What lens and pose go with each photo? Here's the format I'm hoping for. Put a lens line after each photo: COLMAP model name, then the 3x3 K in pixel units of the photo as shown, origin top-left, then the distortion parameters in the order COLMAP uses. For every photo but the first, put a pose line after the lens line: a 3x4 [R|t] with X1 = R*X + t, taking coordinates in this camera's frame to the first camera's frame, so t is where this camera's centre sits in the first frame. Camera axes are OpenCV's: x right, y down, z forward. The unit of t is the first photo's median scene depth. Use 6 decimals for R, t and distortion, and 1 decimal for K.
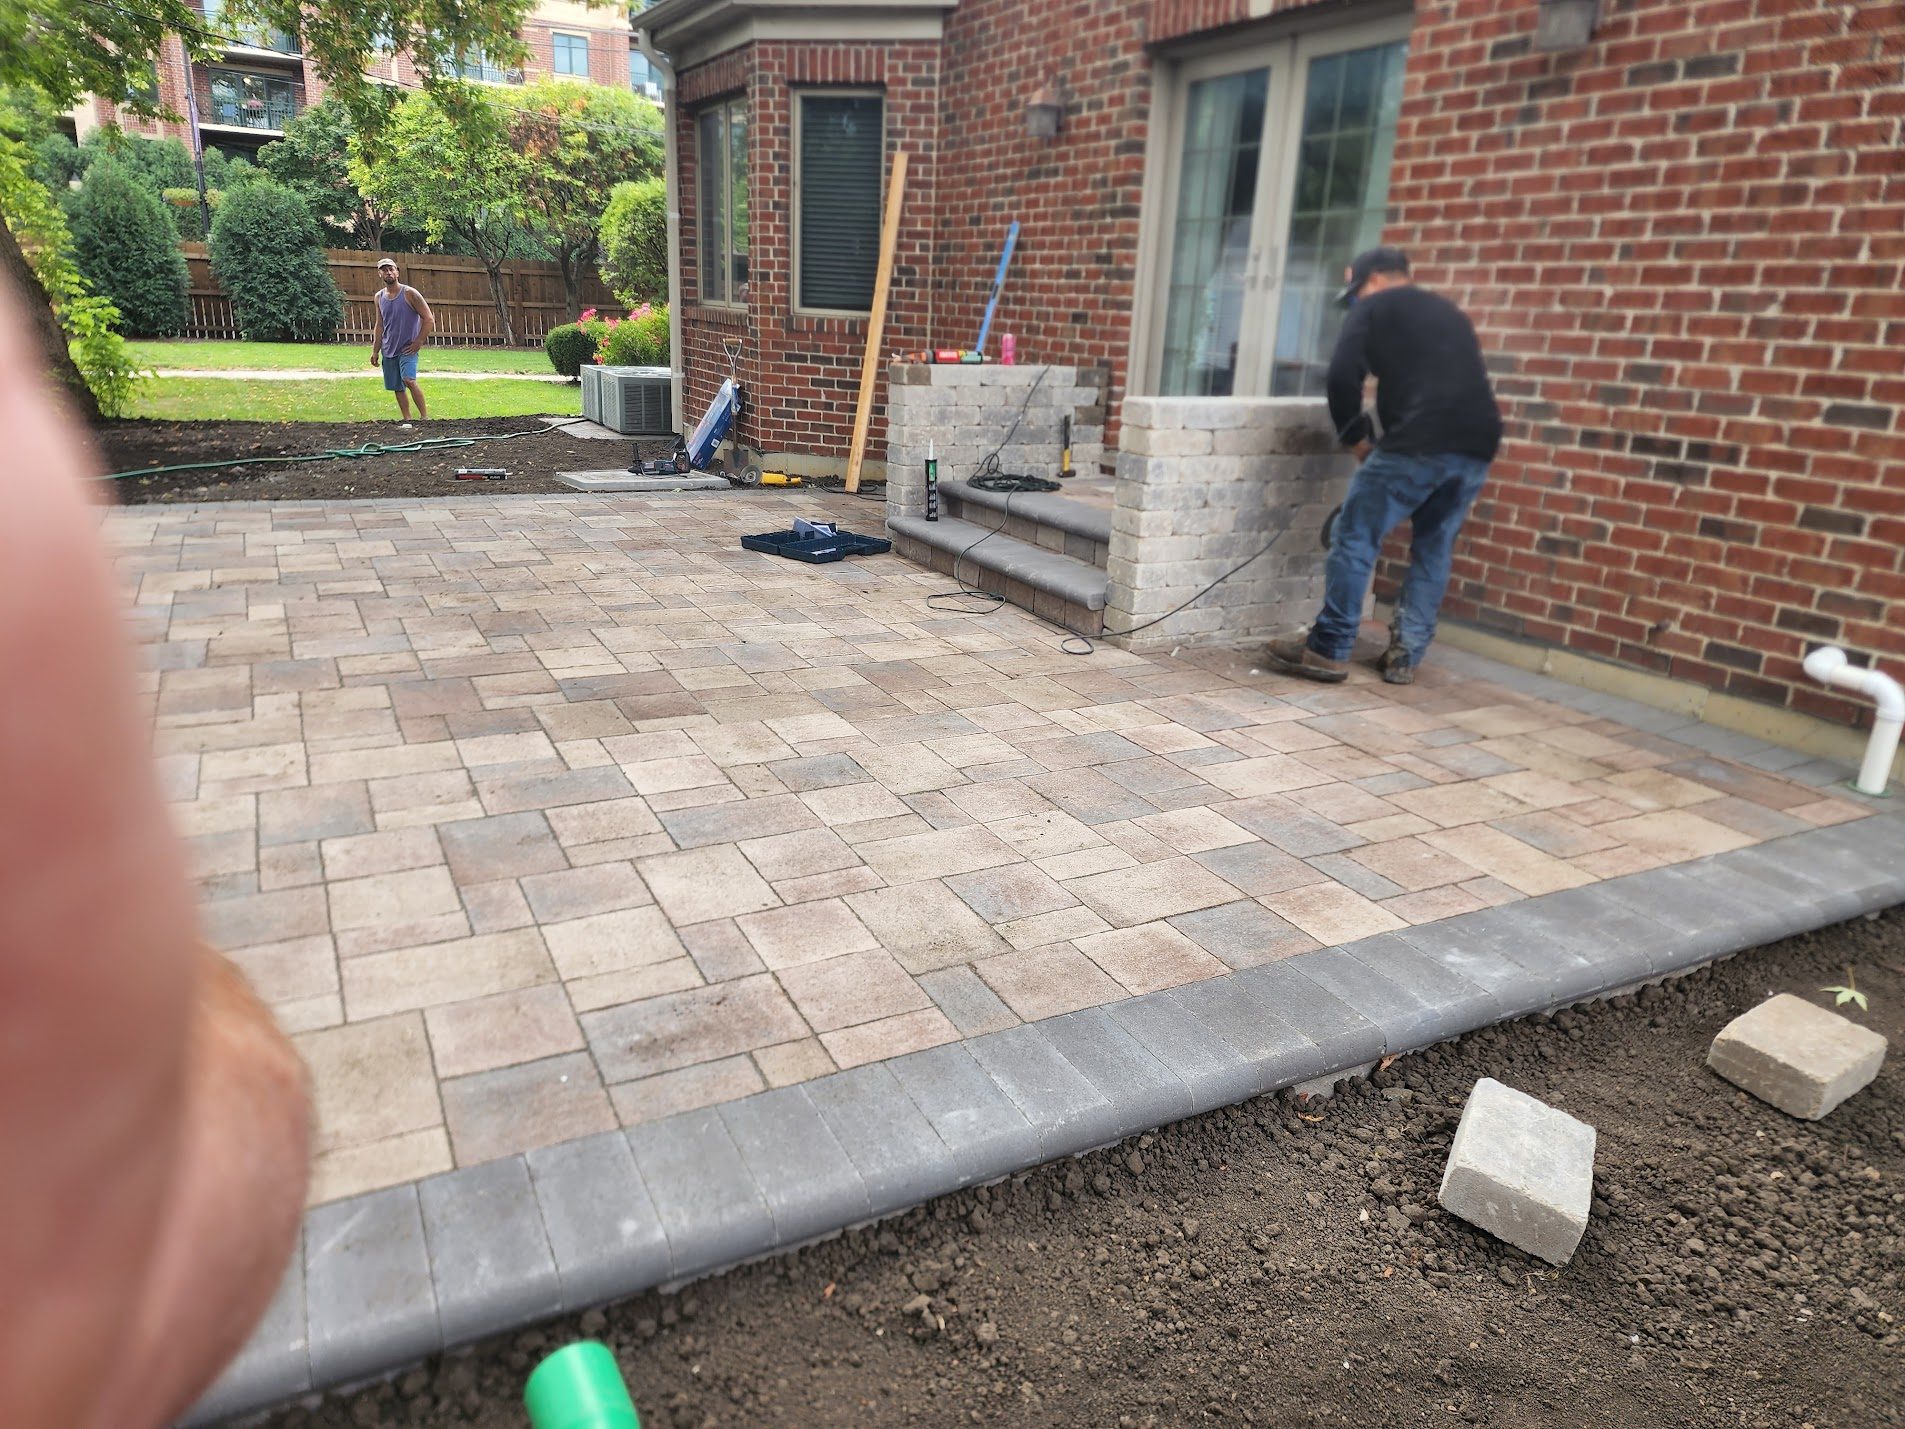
lens RADIAL K [[1263.7, 0, 956.3], [0, 1263.7, 706.2], [0, 0, 1]] dist [0.046826, -0.019554]
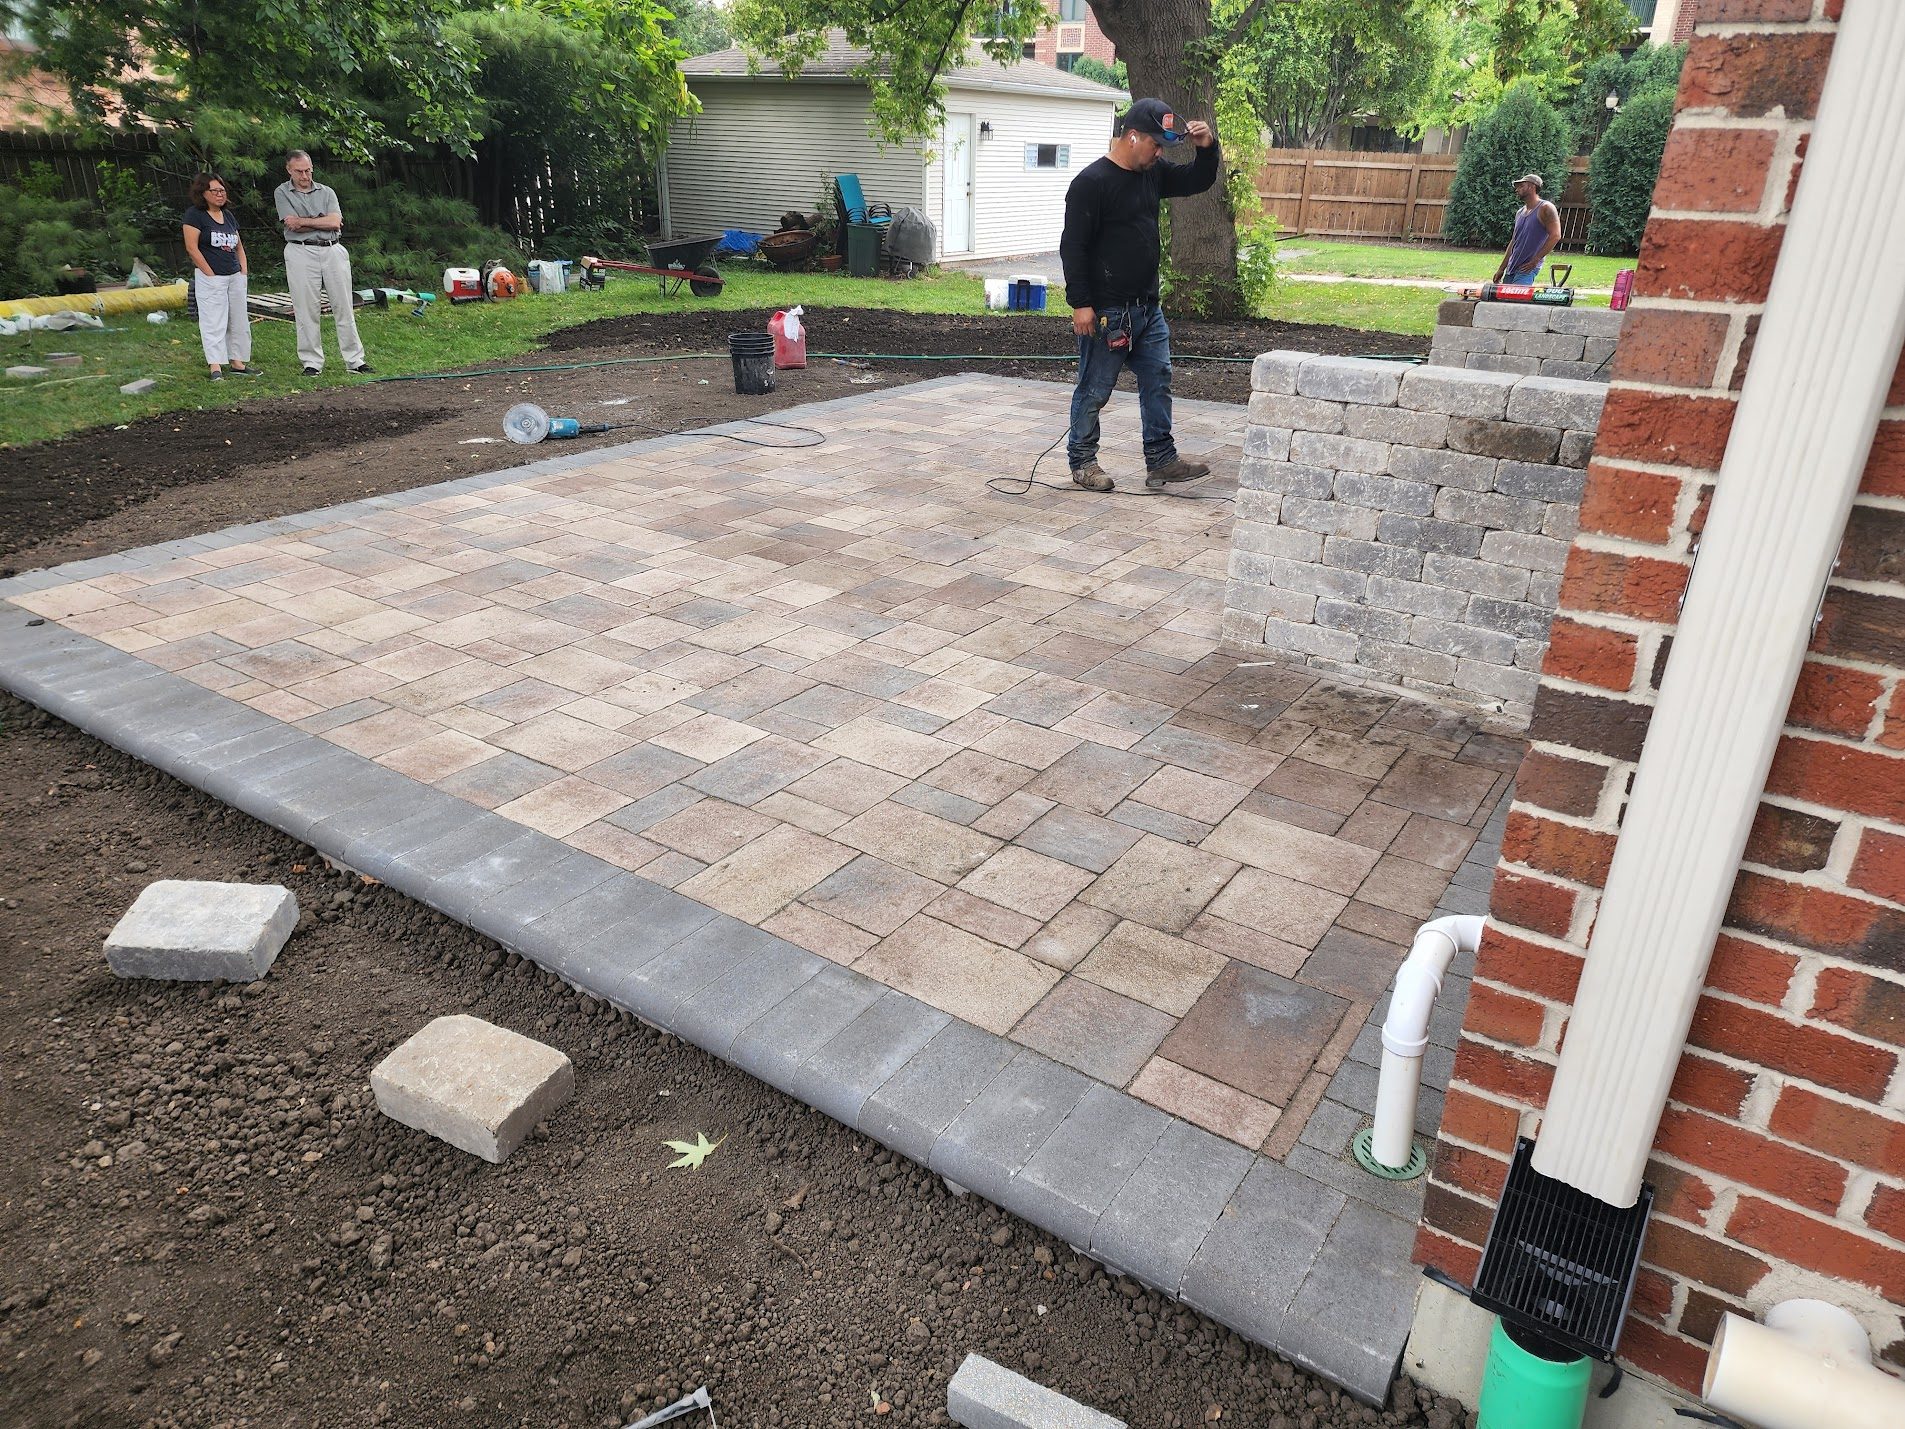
lens RADIAL K [[1263.7, 0, 954.2], [0, 1263.7, 720.4], [0, 0, 1]] dist [0.046826, -0.019554]
pose [[0.478334, 0.331293, -0.813291, 1.035465], [-0.272941, 0.936330, 0.220883, -0.187226], [0.834686, 0.116325, 0.538302, 0.538355]]
